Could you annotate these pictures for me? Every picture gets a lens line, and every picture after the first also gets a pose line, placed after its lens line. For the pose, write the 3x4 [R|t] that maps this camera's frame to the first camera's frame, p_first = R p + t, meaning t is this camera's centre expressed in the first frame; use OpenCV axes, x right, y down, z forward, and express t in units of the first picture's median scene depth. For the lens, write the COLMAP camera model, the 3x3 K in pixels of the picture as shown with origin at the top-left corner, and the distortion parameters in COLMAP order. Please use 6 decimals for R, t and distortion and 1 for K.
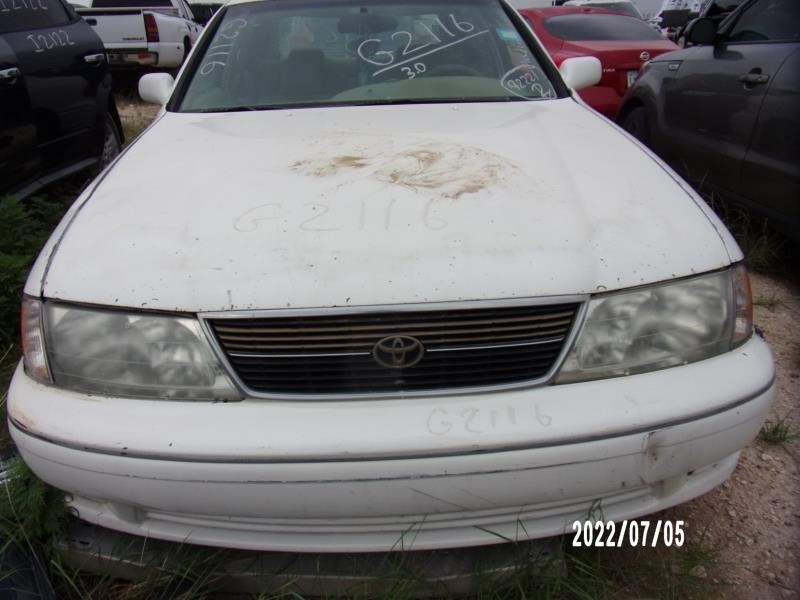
lens RADIAL K [[553.7, 0, 400.0], [0, 553.7, 300.0], [0, 0, 1]] dist [-0.006249, -0.001324]
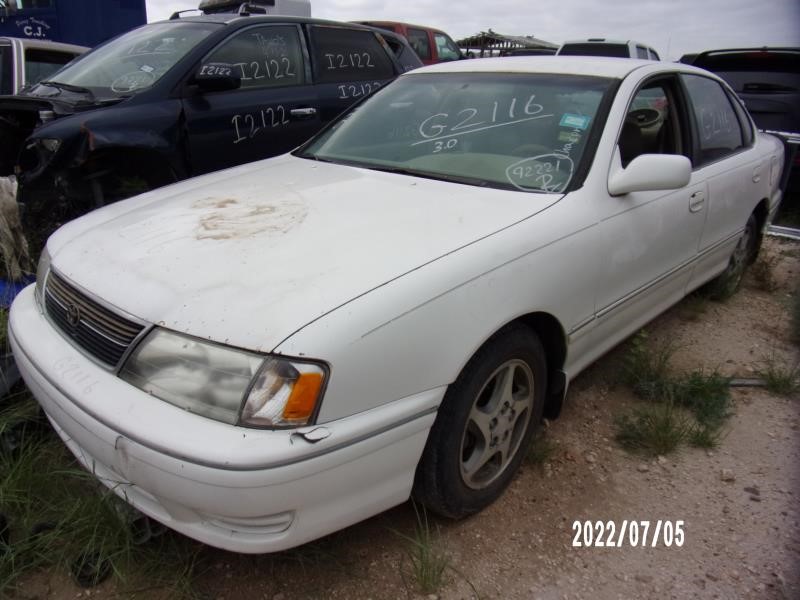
lens RADIAL K [[553.7, 0, 400.0], [0, 553.7, 300.0], [0, 0, 1]] dist [-0.006249, -0.001324]
pose [[0.713640, 0.299555, -0.633233, 1.444635], [-0.340790, 0.938237, 0.059776, -0.314356], [0.612029, 0.173141, 0.771649, 0.305689]]
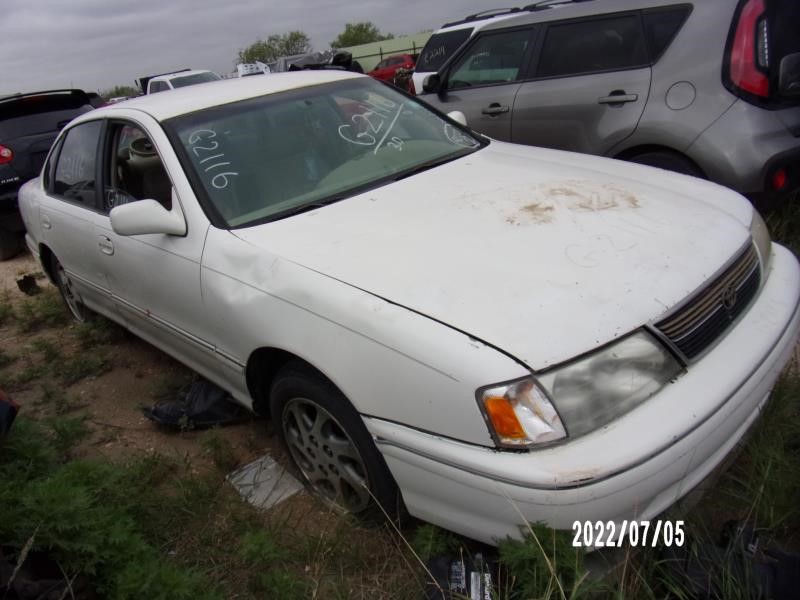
lens RADIAL K [[553.7, 0, 400.0], [0, 553.7, 300.0], [0, 0, 1]] dist [-0.006249, -0.001324]
pose [[0.754664, -0.342308, 0.559739, -1.372367], [0.397562, 0.917237, 0.024926, -0.263972], [-0.521946, 0.203720, 0.828294, 0.185174]]
